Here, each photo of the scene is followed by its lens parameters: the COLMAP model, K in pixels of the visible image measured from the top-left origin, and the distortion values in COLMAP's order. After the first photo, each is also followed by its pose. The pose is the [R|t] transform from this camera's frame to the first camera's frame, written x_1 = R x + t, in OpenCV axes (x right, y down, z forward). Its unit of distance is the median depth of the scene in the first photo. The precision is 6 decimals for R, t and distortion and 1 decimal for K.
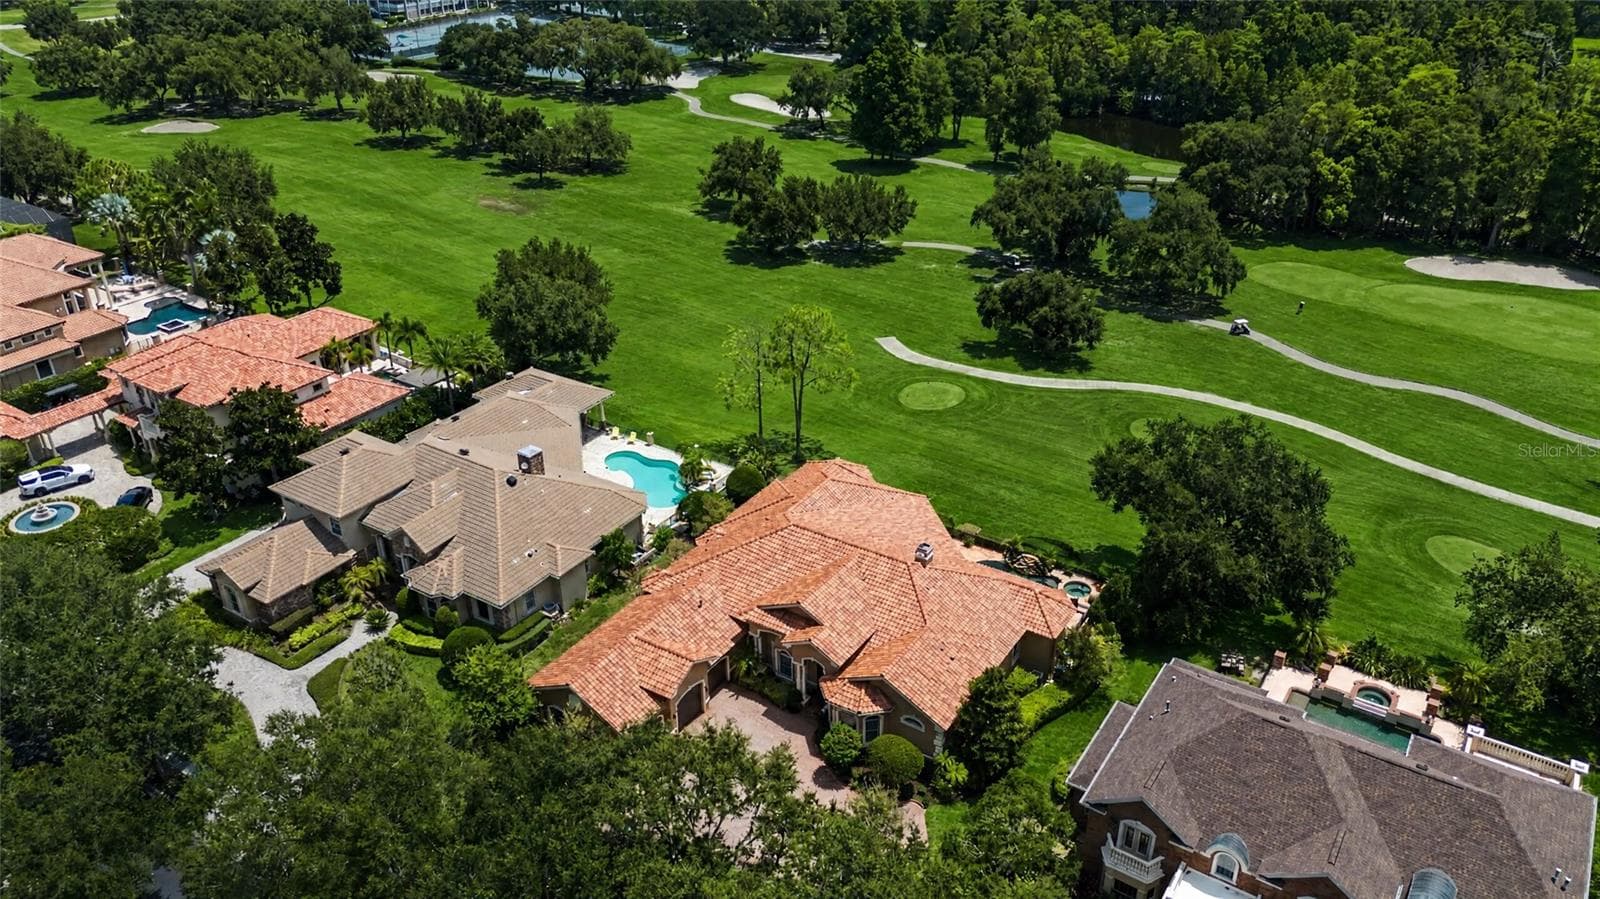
lens RADIAL K [[1170.5, 0, 801.7], [0, 1170.5, 471.5], [0, 0, 1]] dist [0.087093, -0.098816]
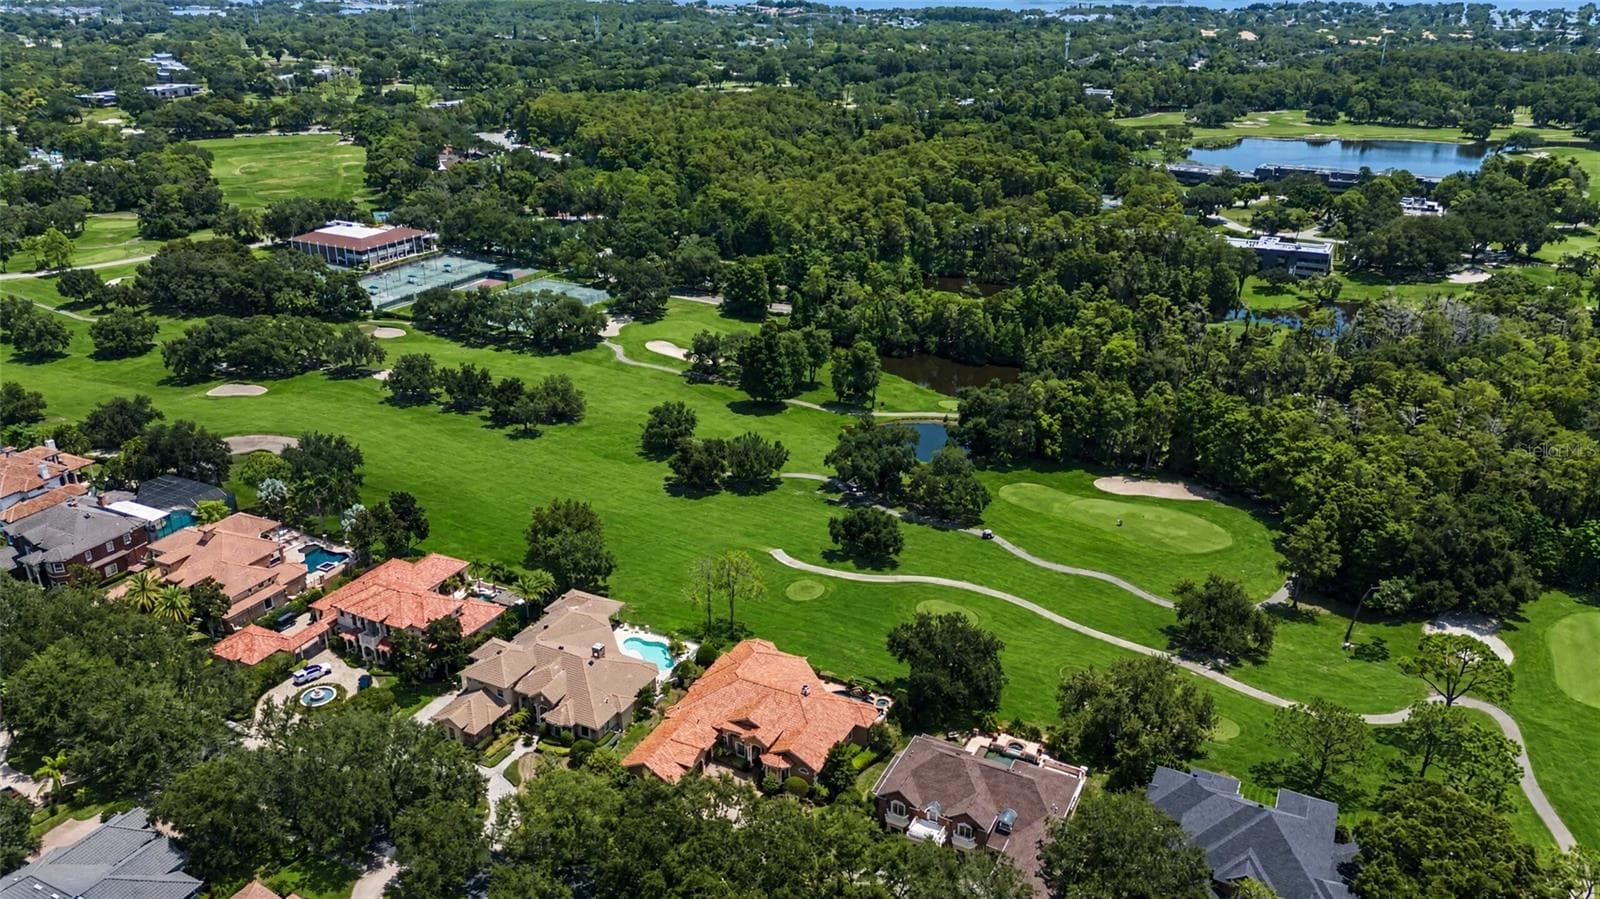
lens RADIAL K [[1170.5, 0, 801.7], [0, 1170.5, 471.5], [0, 0, 1]] dist [0.087093, -0.098816]
pose [[0.993369, -0.034353, 0.109714, -0.086211], [0.045111, 0.994249, -0.097132, -0.083908], [-0.105746, 0.101437, 0.989206, -0.809063]]
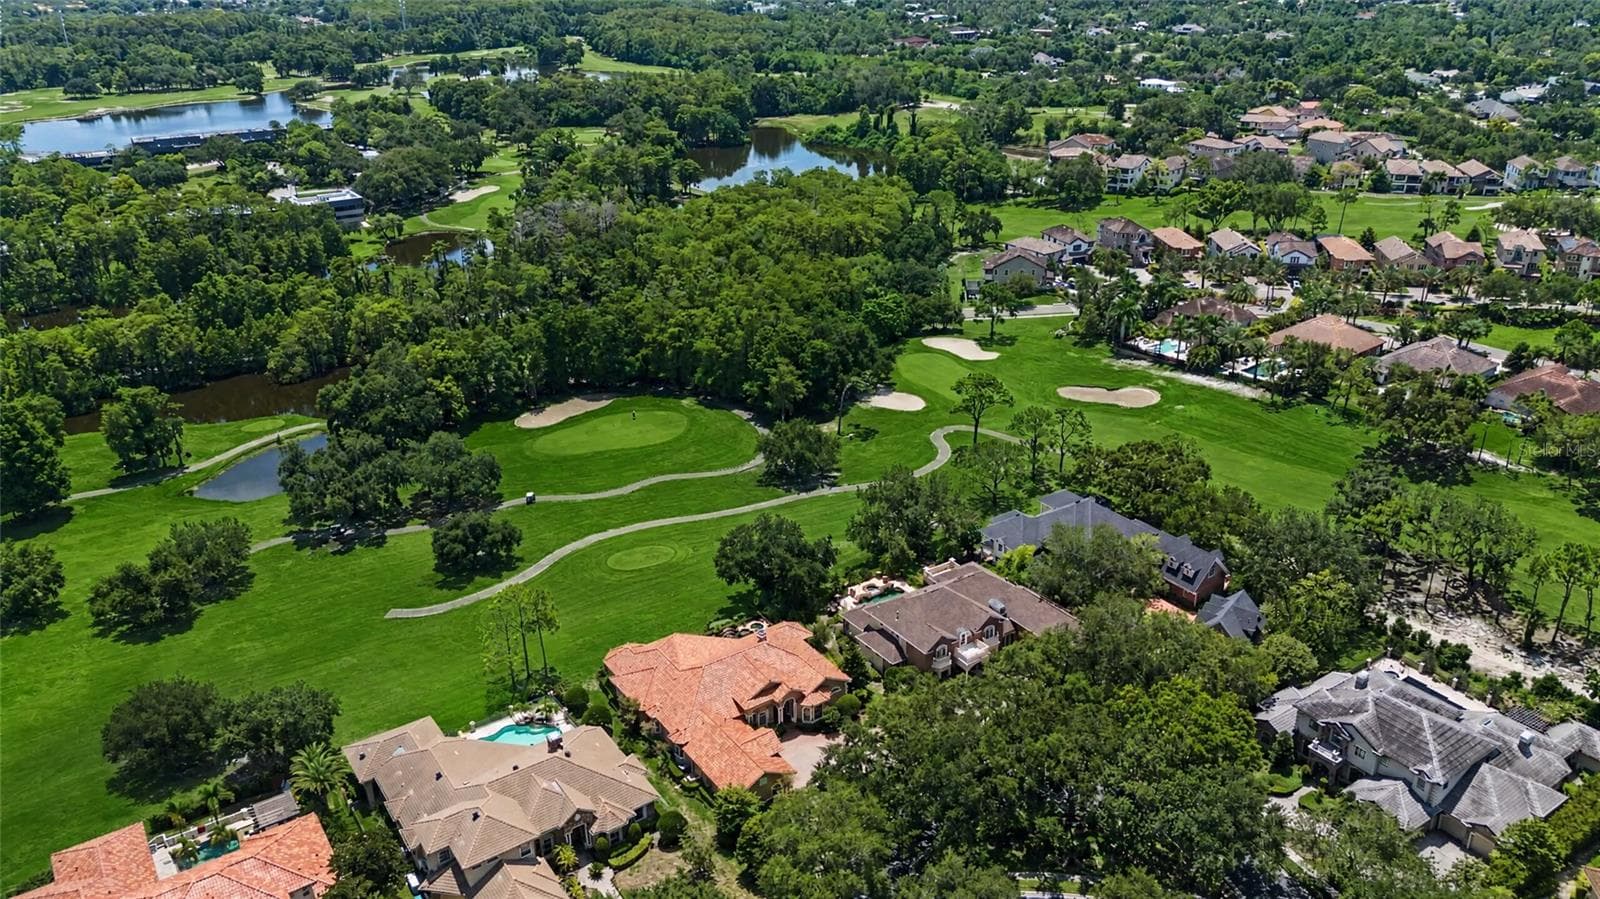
lens RADIAL K [[1170.5, 0, 801.7], [0, 1170.5, 471.5], [0, 0, 1]] dist [0.087093, -0.098816]
pose [[0.378675, -0.386449, 0.840989, -1.056679], [0.460682, 0.866798, 0.190876, -0.382434], [-0.802731, 0.315148, 0.506265, -0.107076]]
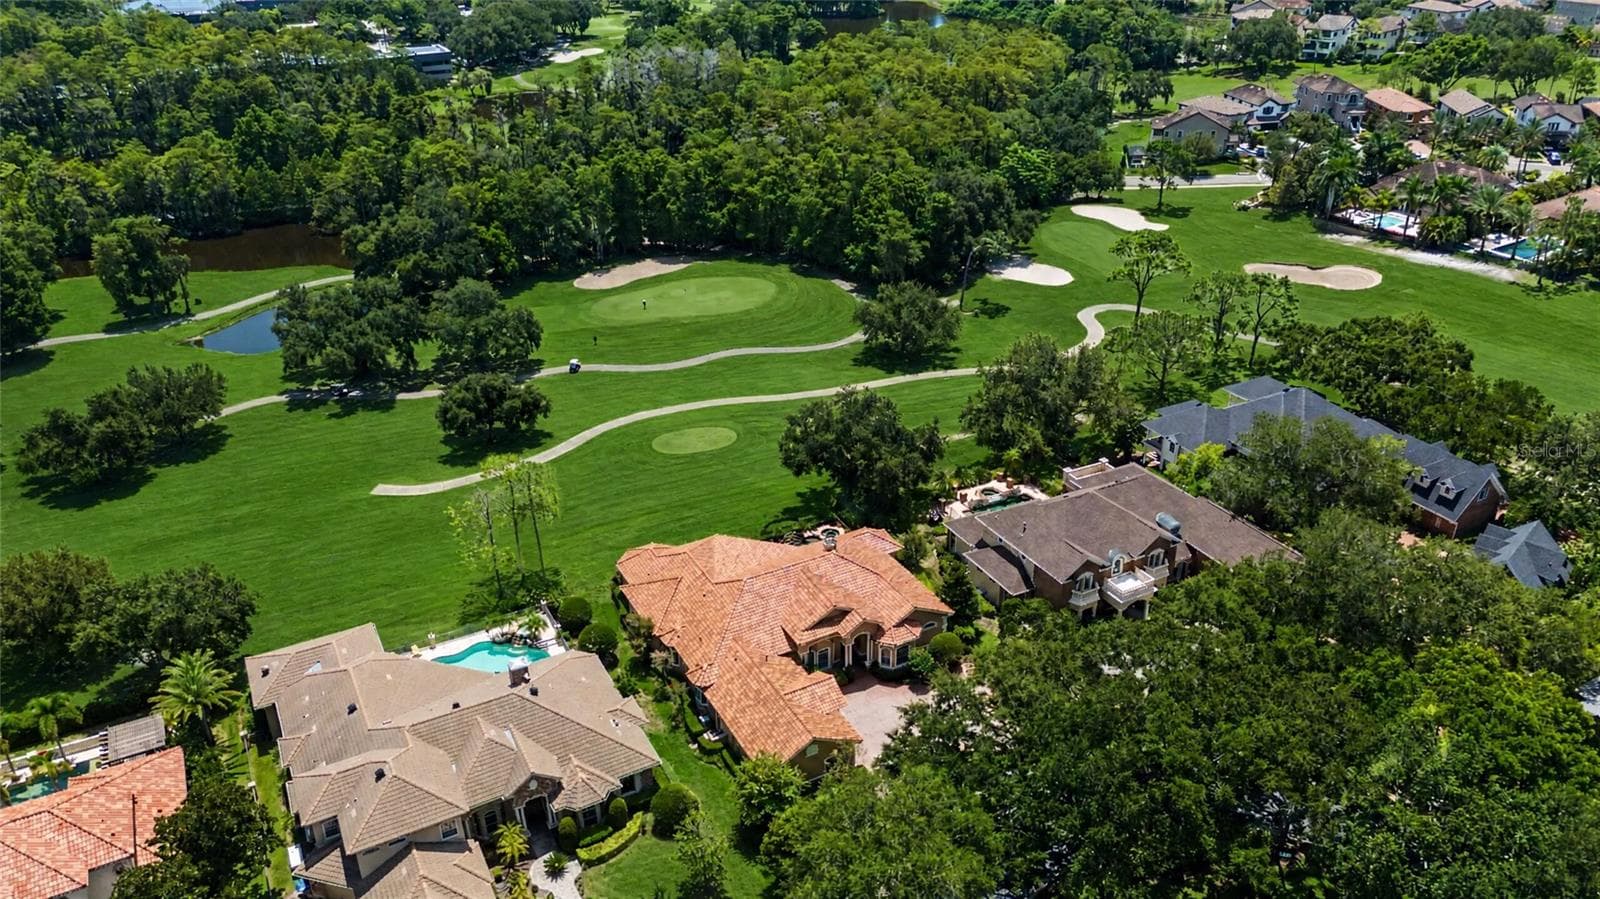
lens RADIAL K [[1170.5, 0, 801.7], [0, 1170.5, 471.5], [0, 0, 1]] dist [0.087093, -0.098816]
pose [[0.483399, -0.415464, 0.770529, -0.717723], [0.437433, 0.877073, 0.198484, -0.224397], [-0.758273, 0.241108, 0.605714, 0.107051]]
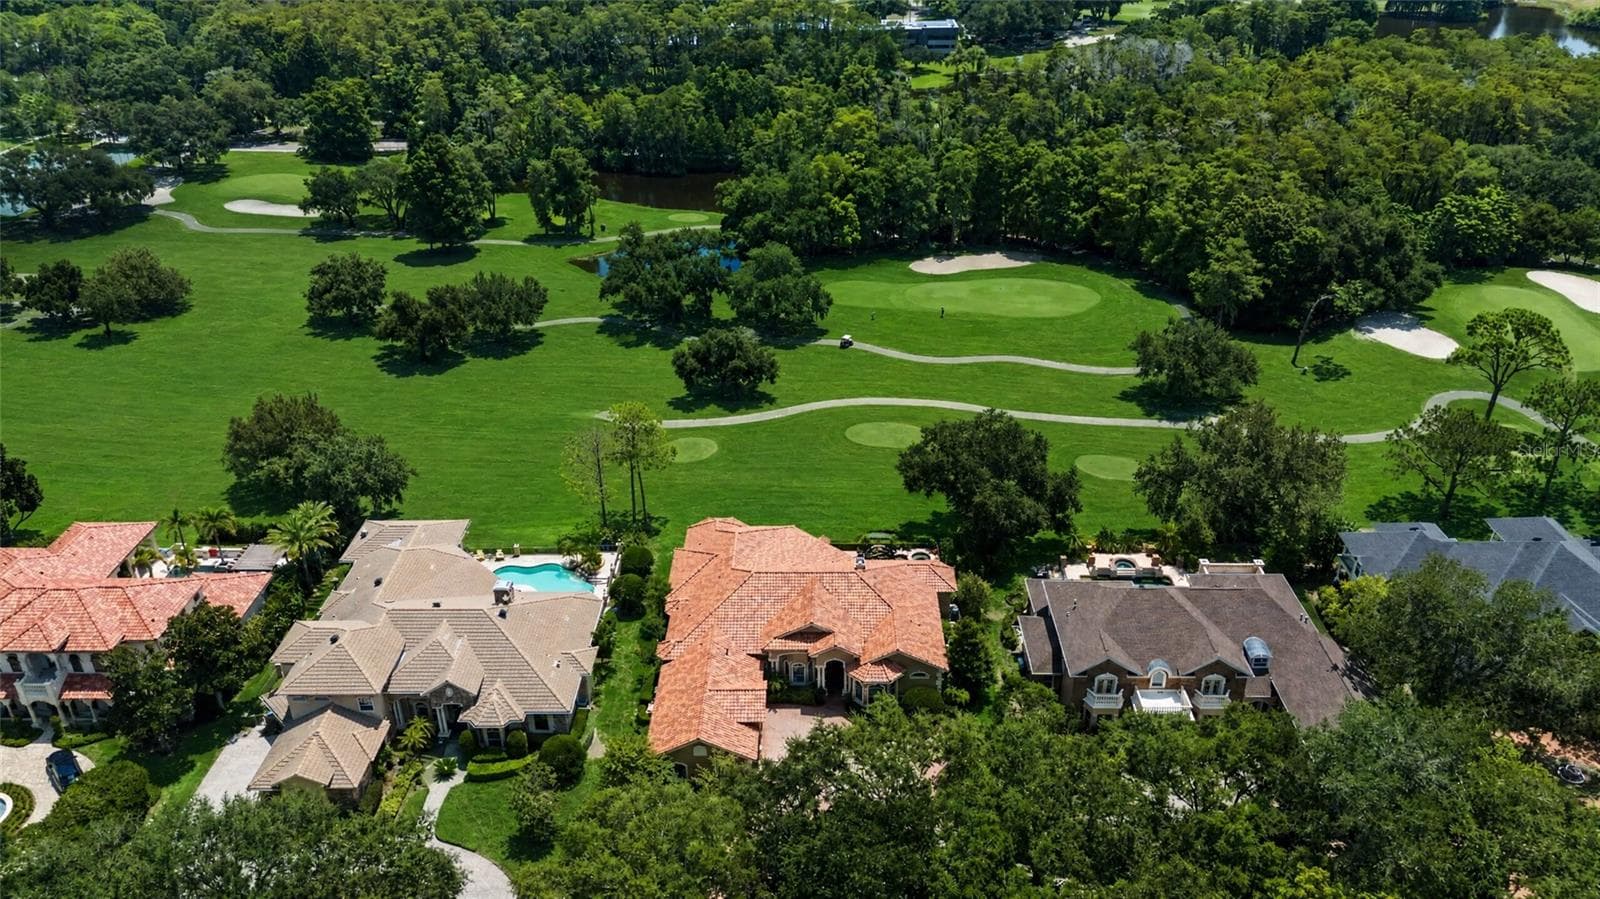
lens RADIAL K [[1170.5, 0, 801.7], [0, 1170.5, 471.5], [0, 0, 1]] dist [0.087093, -0.098816]
pose [[0.845668, -0.259397, 0.466432, -0.415550], [0.265348, 0.962625, 0.054254, -0.091581], [-0.463073, 0.077886, 0.882891, -0.133927]]
